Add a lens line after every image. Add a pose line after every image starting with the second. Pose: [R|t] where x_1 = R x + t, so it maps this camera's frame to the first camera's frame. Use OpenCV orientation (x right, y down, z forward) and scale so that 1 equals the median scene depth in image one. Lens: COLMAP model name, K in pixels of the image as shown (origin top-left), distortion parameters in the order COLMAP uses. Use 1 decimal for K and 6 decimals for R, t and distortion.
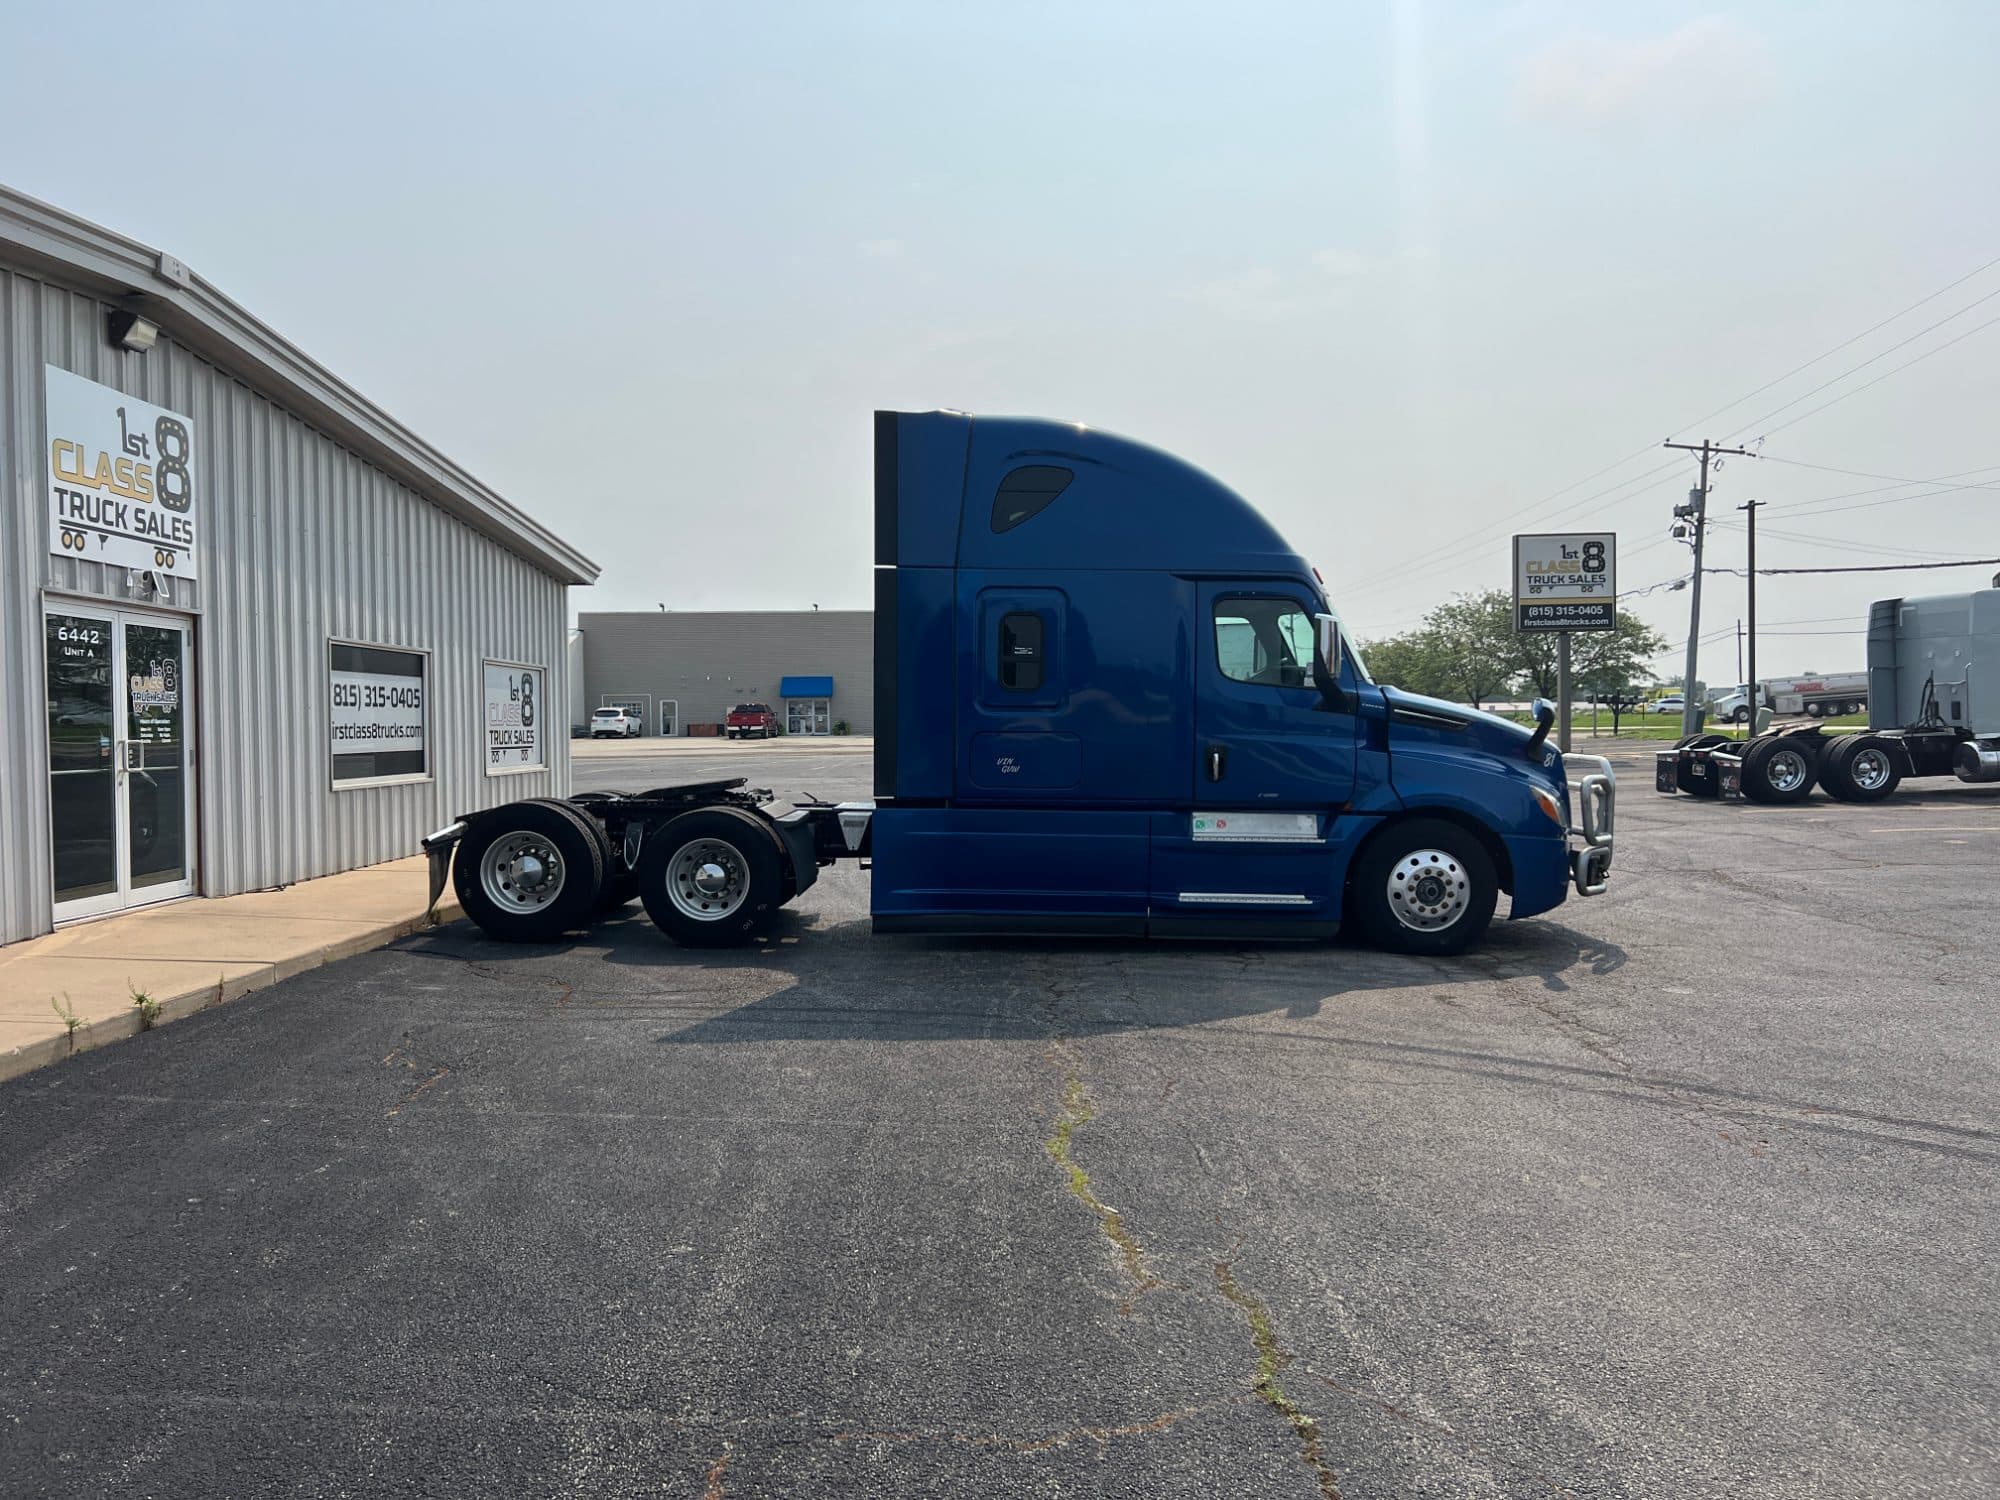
lens RADIAL K [[1529.8, 0, 1000.0], [0, 1529.8, 750.0], [0, 0, 1]] dist [0.059134, -0.077762]
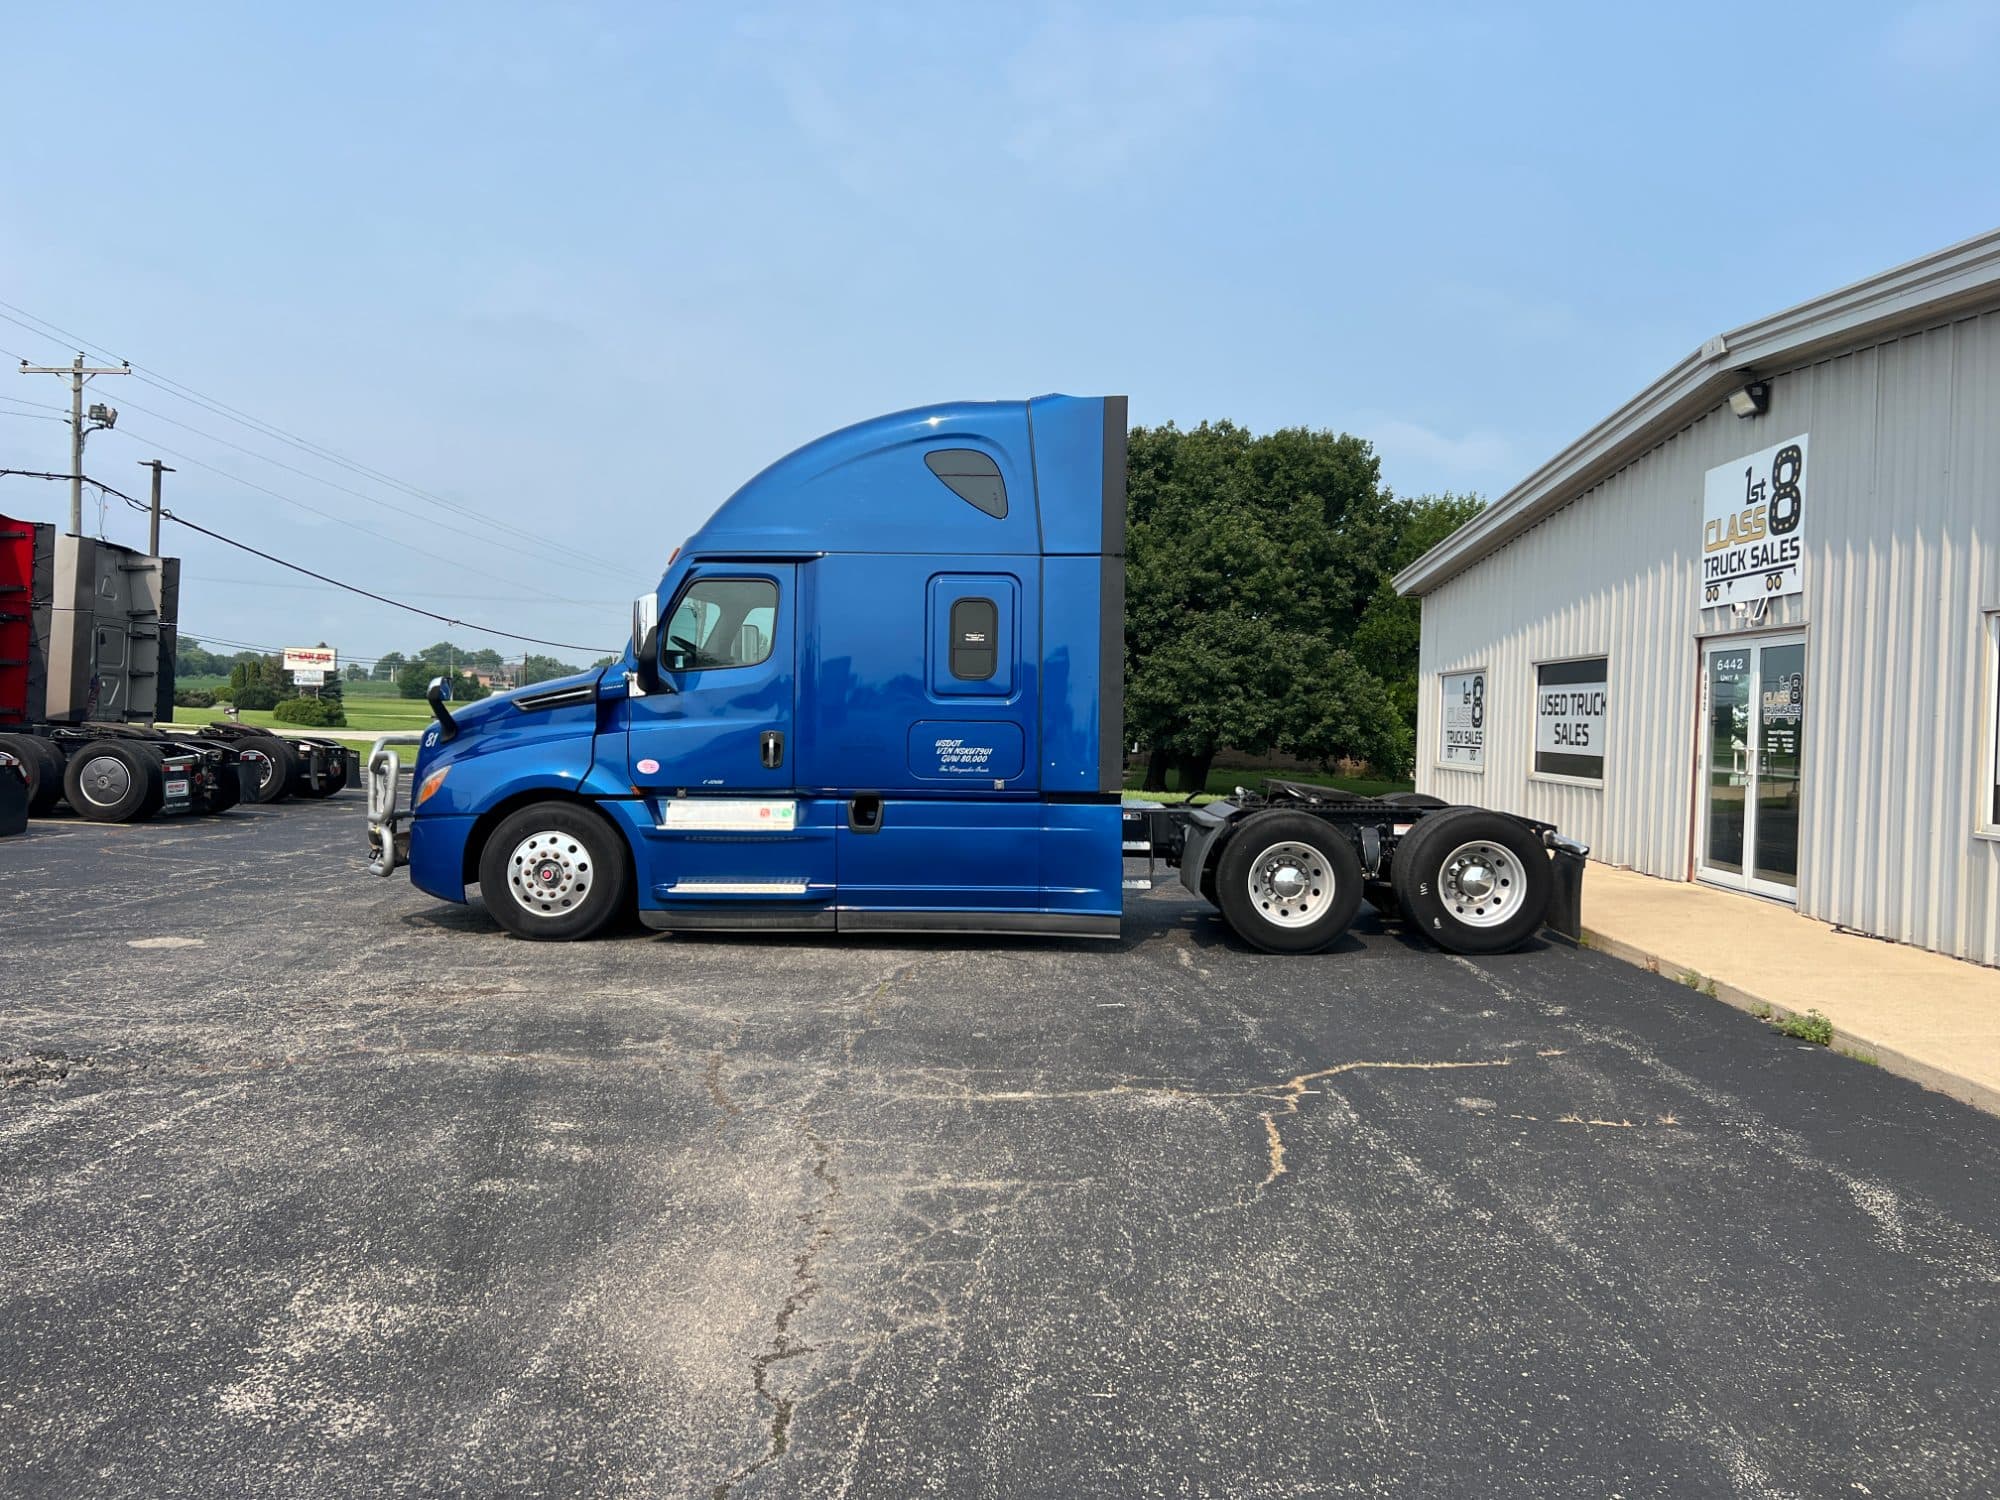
lens RADIAL K [[1529.8, 0, 1000.0], [0, 1529.8, 750.0], [0, 0, 1]] dist [0.059134, -0.077762]
pose [[-0.999151, -0.025883, 0.032065, -0.031617], [-0.024777, 0.999101, 0.034402, -0.027562], [-0.032927, 0.033578, -0.998894, 1.952983]]
